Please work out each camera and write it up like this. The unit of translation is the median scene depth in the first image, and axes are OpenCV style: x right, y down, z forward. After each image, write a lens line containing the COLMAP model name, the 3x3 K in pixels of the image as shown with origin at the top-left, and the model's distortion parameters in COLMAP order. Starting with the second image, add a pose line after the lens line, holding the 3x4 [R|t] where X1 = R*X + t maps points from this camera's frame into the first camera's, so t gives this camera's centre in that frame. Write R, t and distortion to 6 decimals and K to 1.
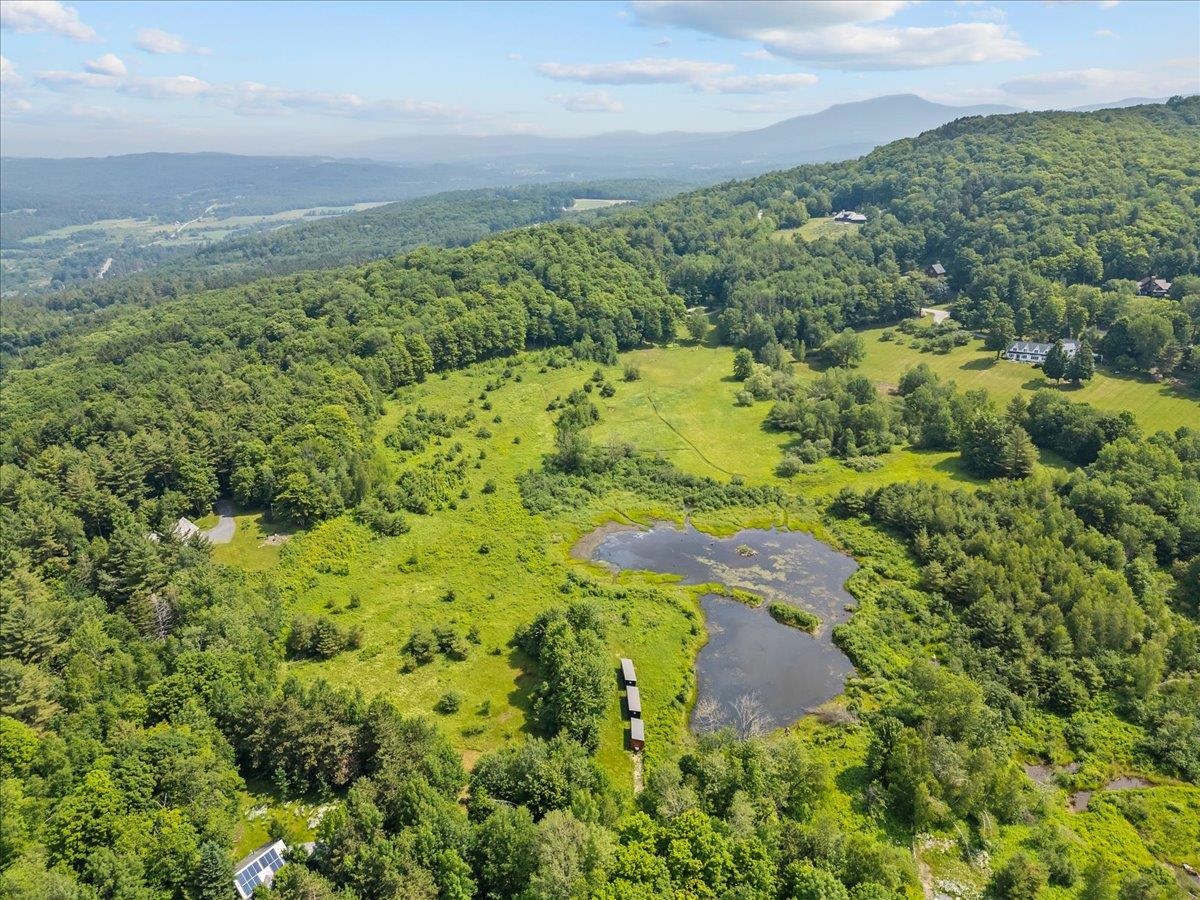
lens RADIAL K [[835.3, 0, 604.2], [0, 835.3, 450.5], [0, 0, 1]] dist [0.073779, -0.071927]
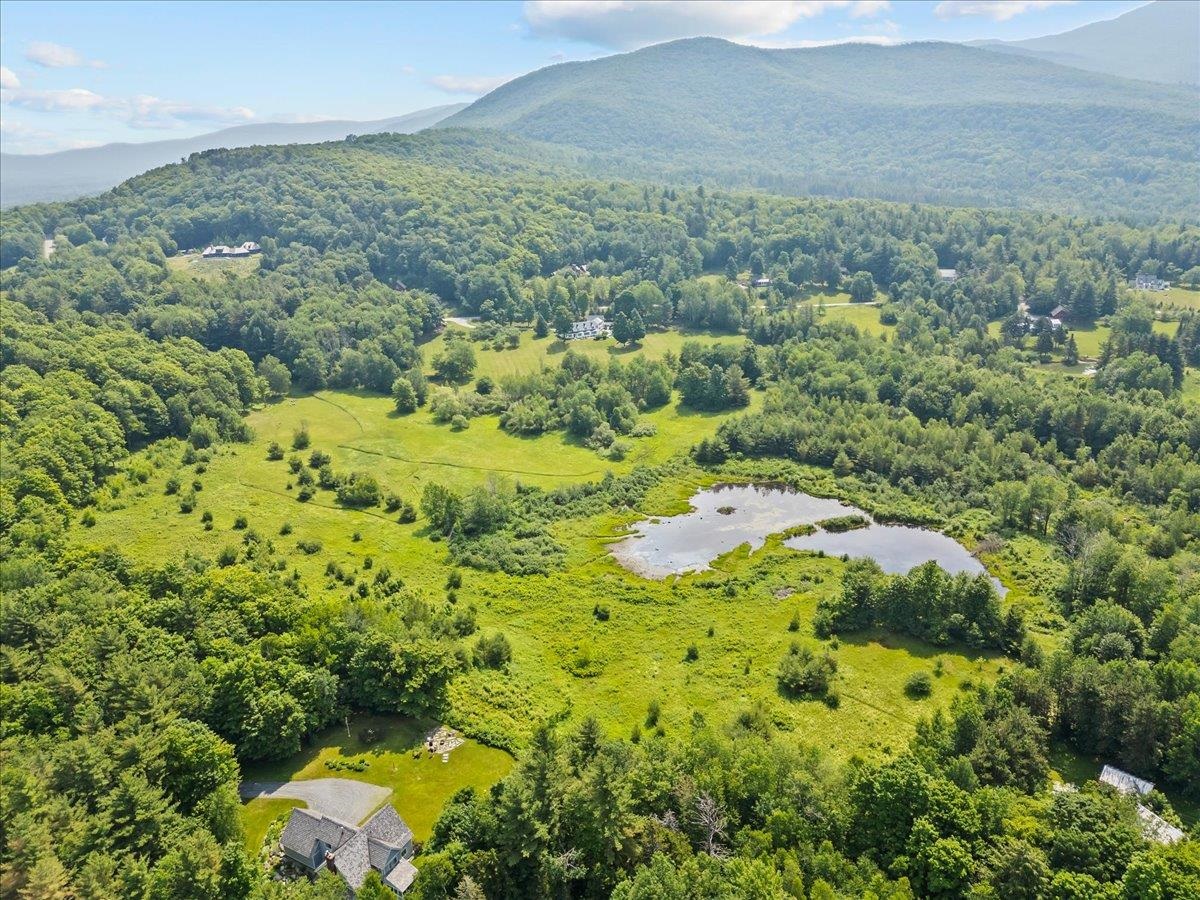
lens RADIAL K [[835.3, 0, 605.3], [0, 835.3, 450.5], [0, 0, 1]] dist [0.073779, -0.071927]
pose [[0.511585, -0.289251, 0.809082, -0.510367], [0.325786, 0.936622, 0.128852, -0.096242], [-0.795075, 0.197669, 0.573396, 0.309351]]
